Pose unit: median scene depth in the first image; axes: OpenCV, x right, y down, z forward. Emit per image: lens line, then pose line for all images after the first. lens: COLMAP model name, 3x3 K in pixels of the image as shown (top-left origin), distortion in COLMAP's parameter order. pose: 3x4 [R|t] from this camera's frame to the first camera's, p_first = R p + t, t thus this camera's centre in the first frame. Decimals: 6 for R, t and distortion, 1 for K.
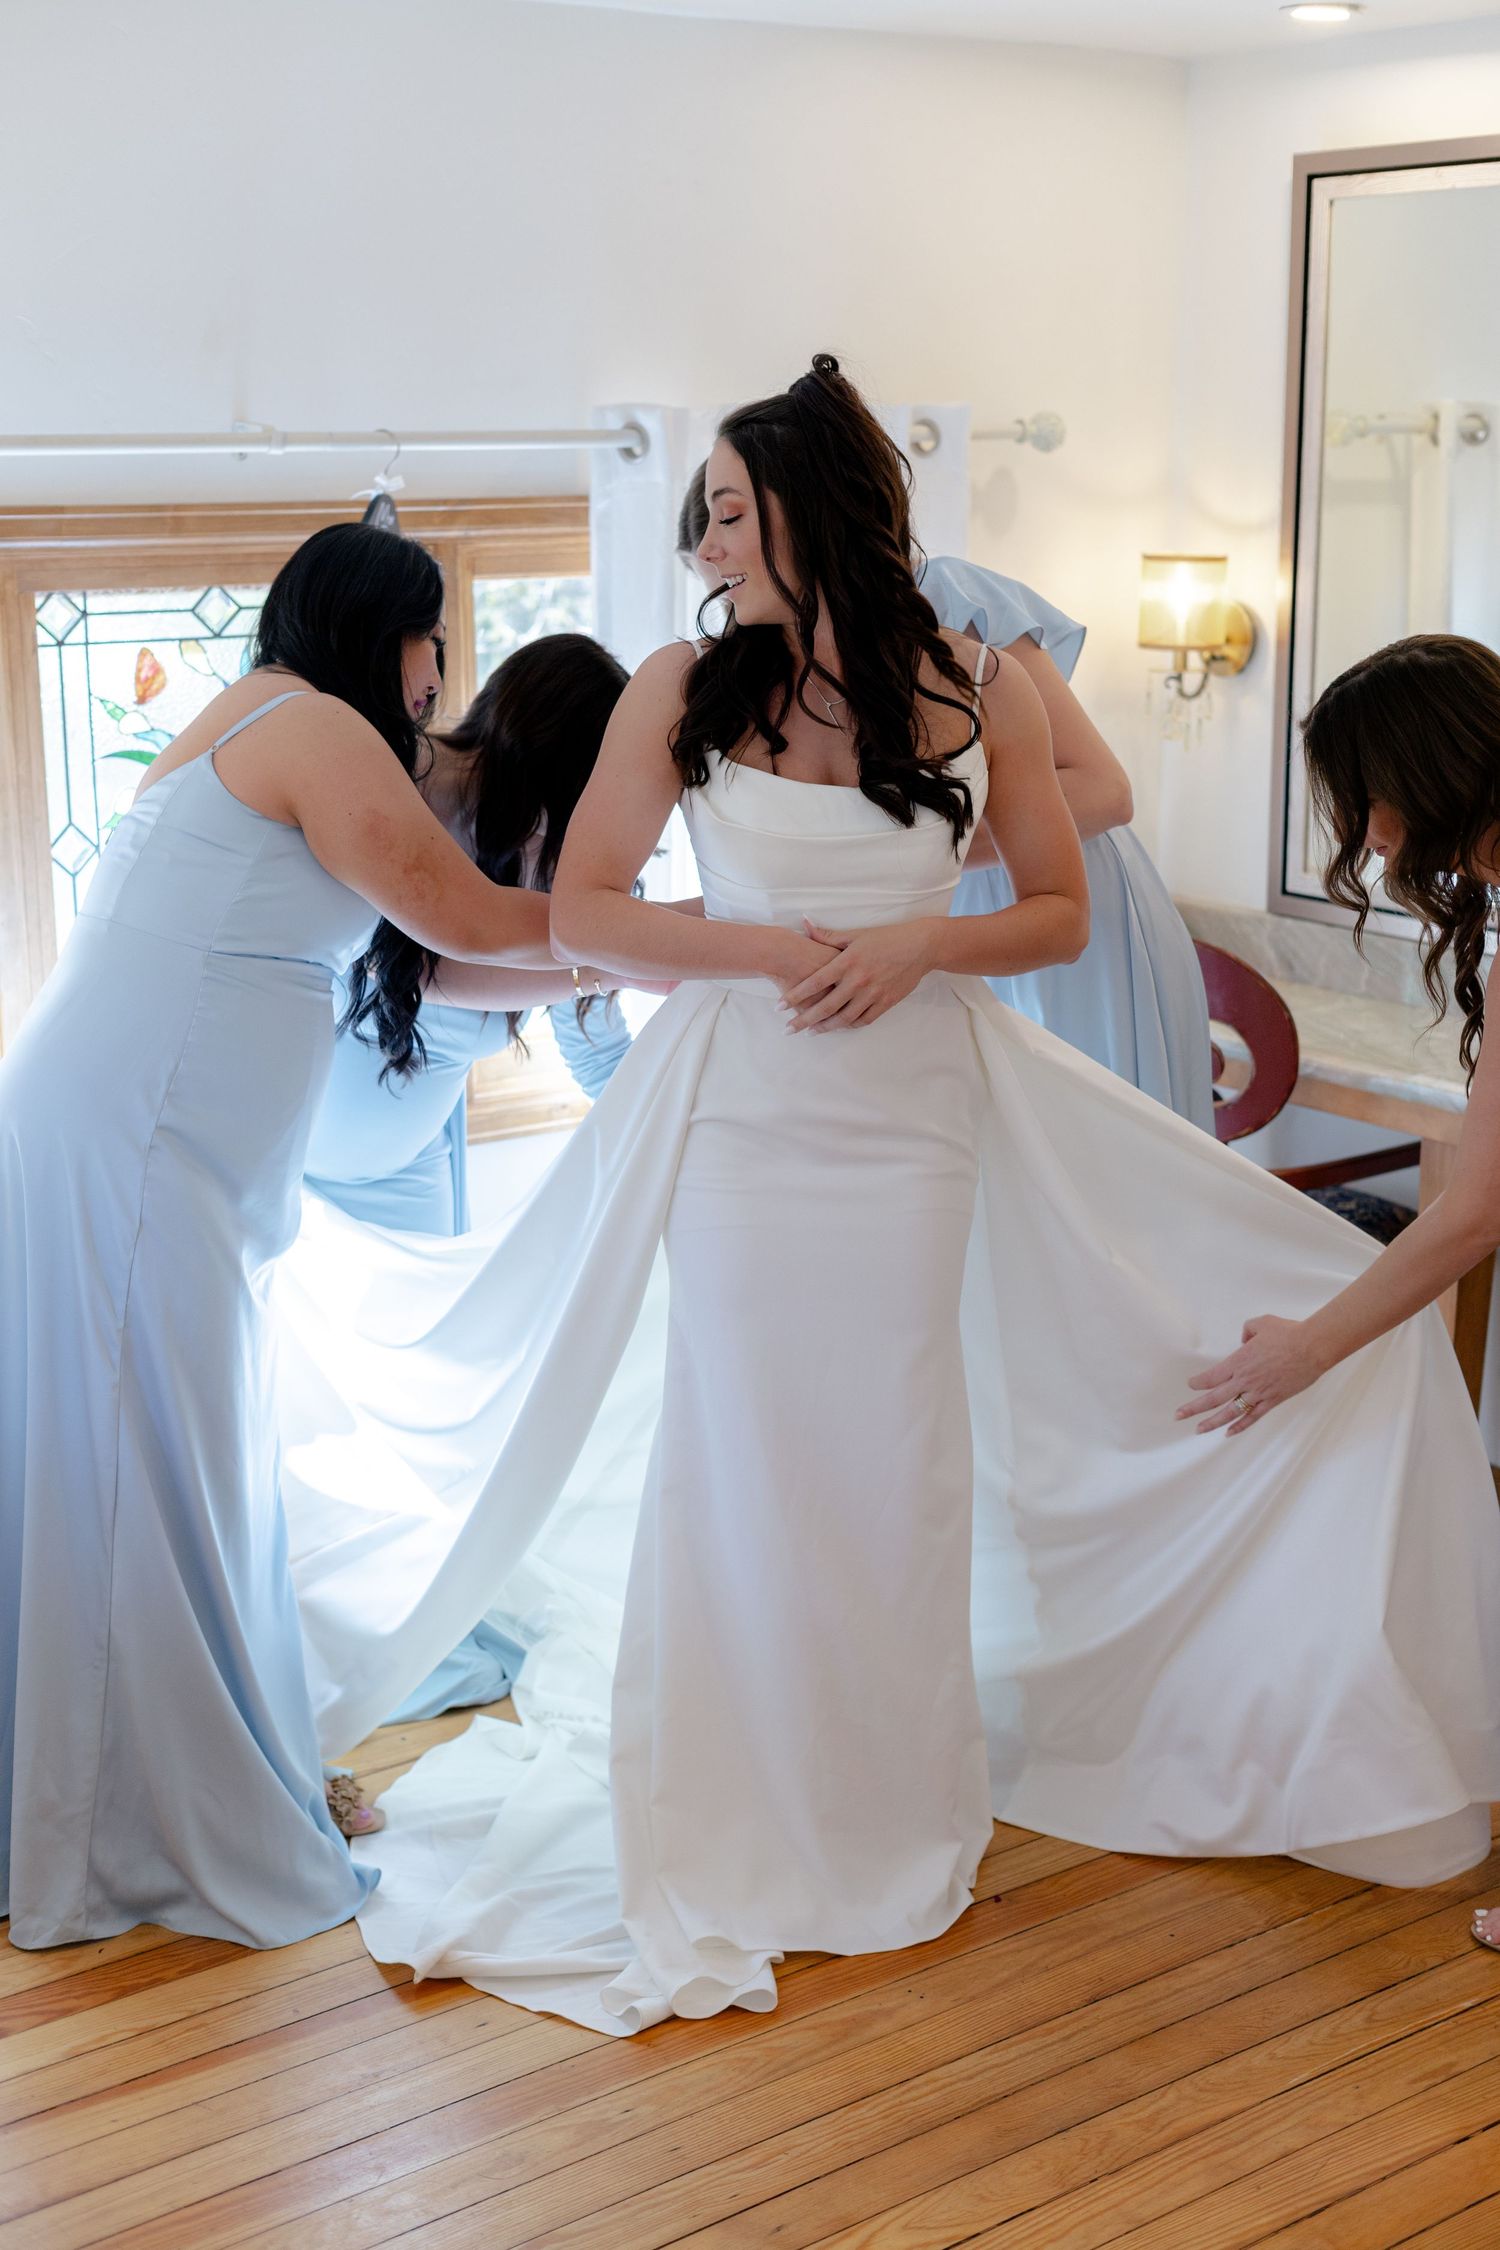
lens RADIAL K [[2872.5, 0, 751.2], [0, 2872.5, 1125.8], [0, 0, 1]] dist [-0.001757, 0.000000]
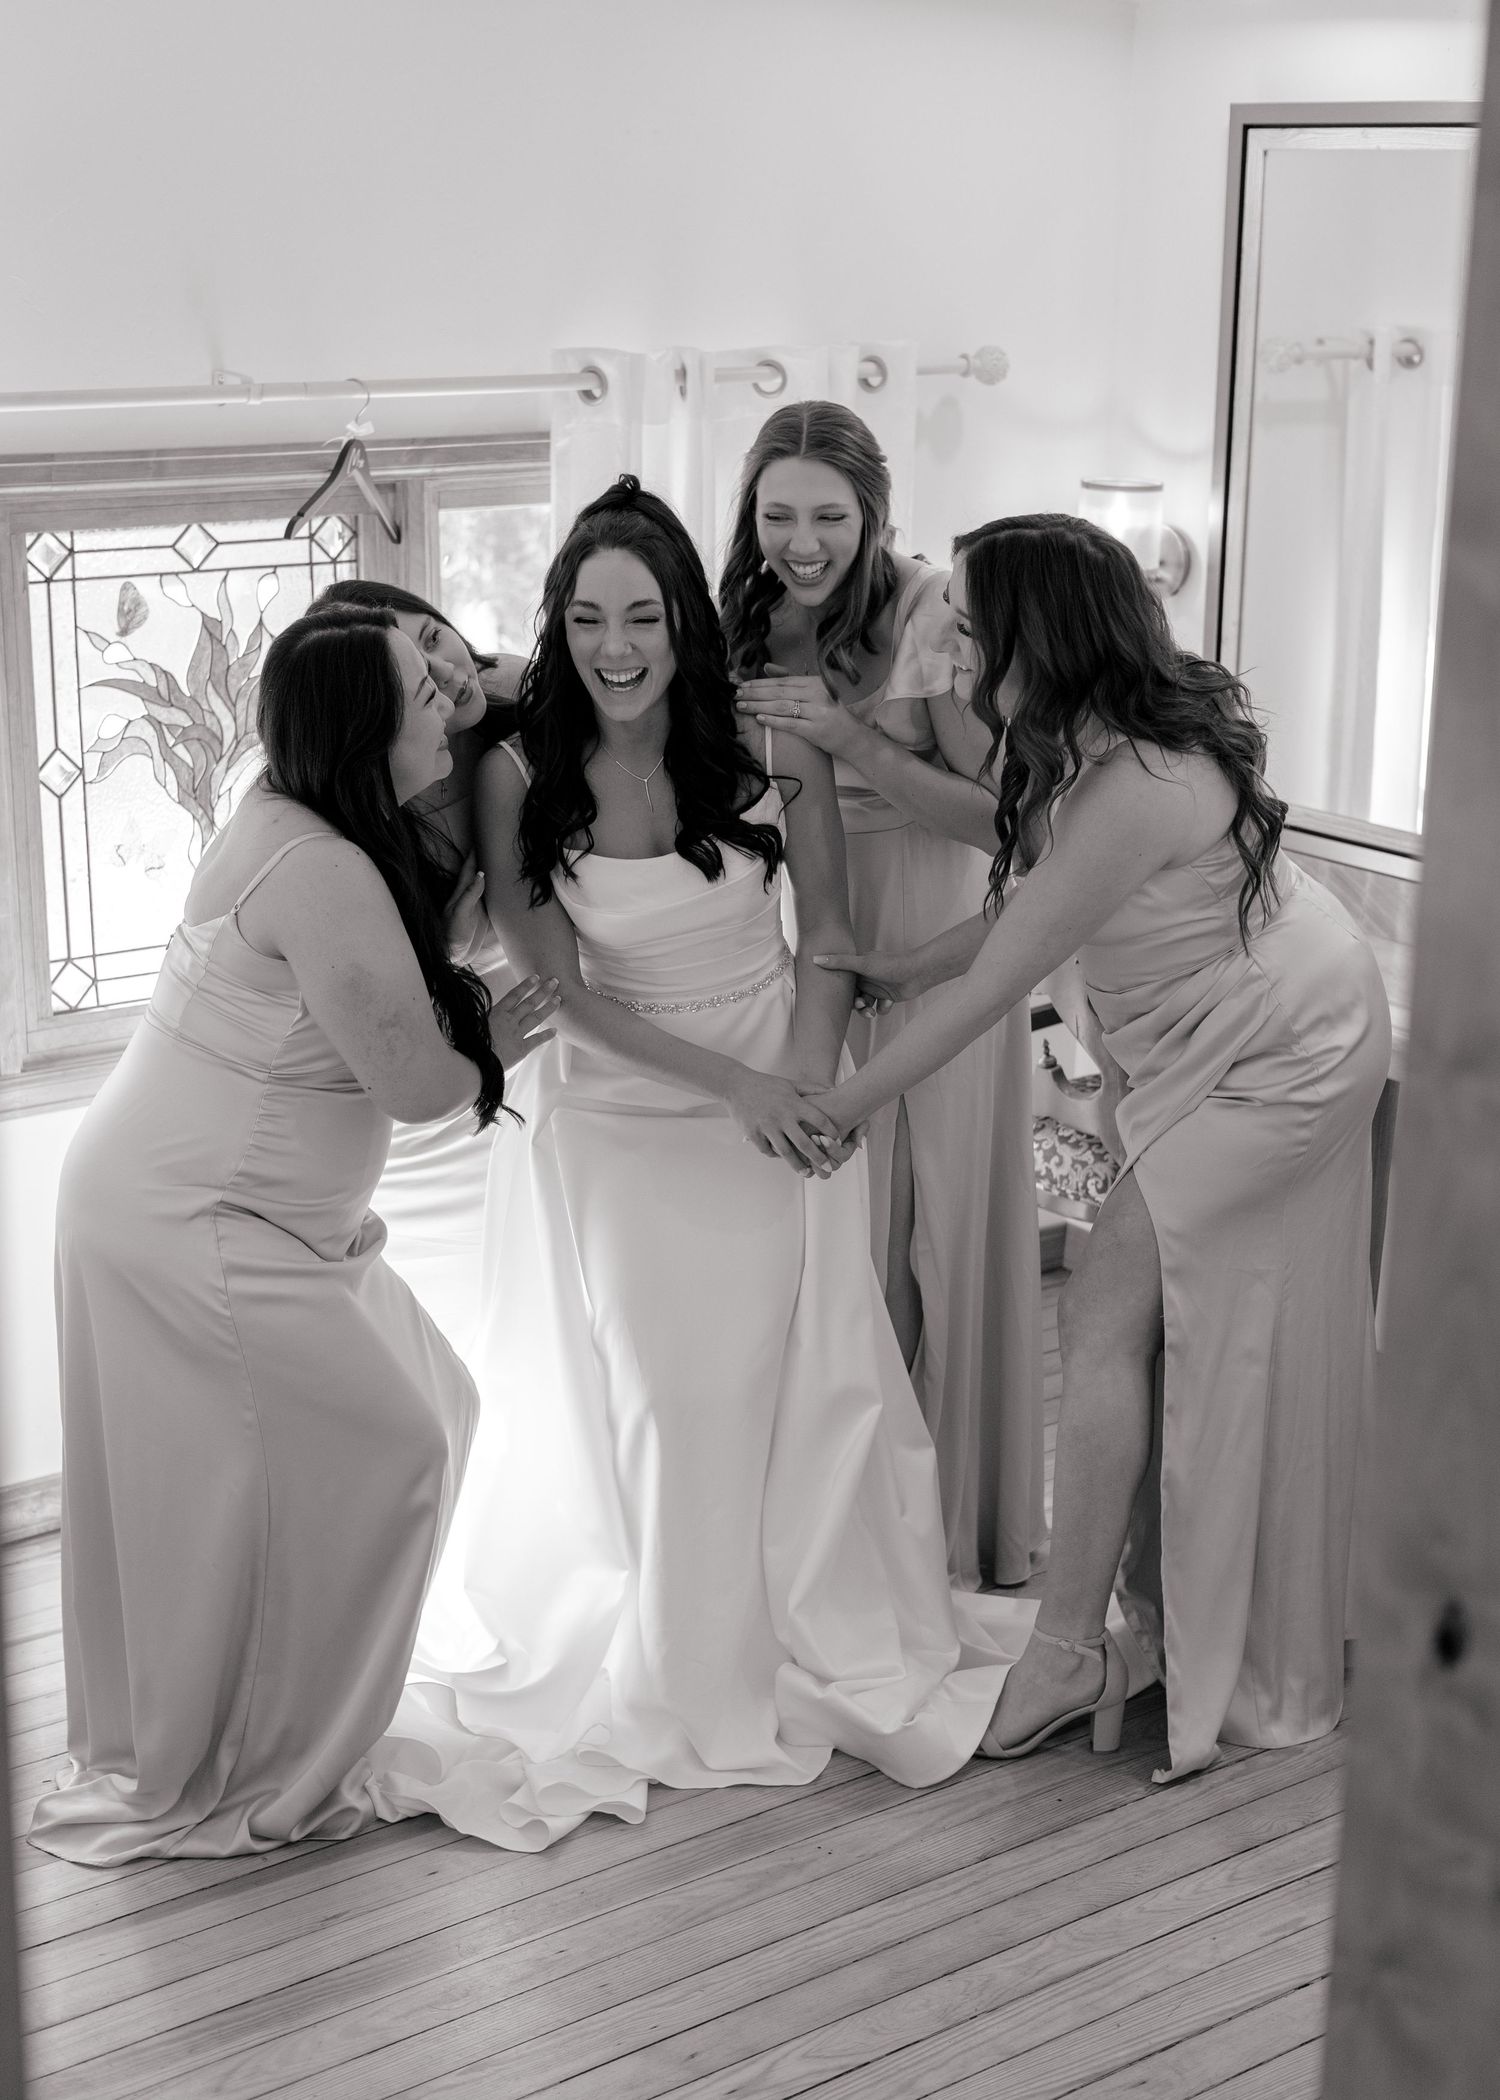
lens RADIAL K [[3015.6, 0, 748.5], [0, 3015.6, 1048.3], [0, 0, 1]] dist [-0.008789, 0.000000]
pose [[0.999866, 0.014310, 0.007928, 0.011655], [-0.014623, 0.999052, 0.041002, -0.044140], [-0.007334, -0.041112, 0.999128, -0.121531]]
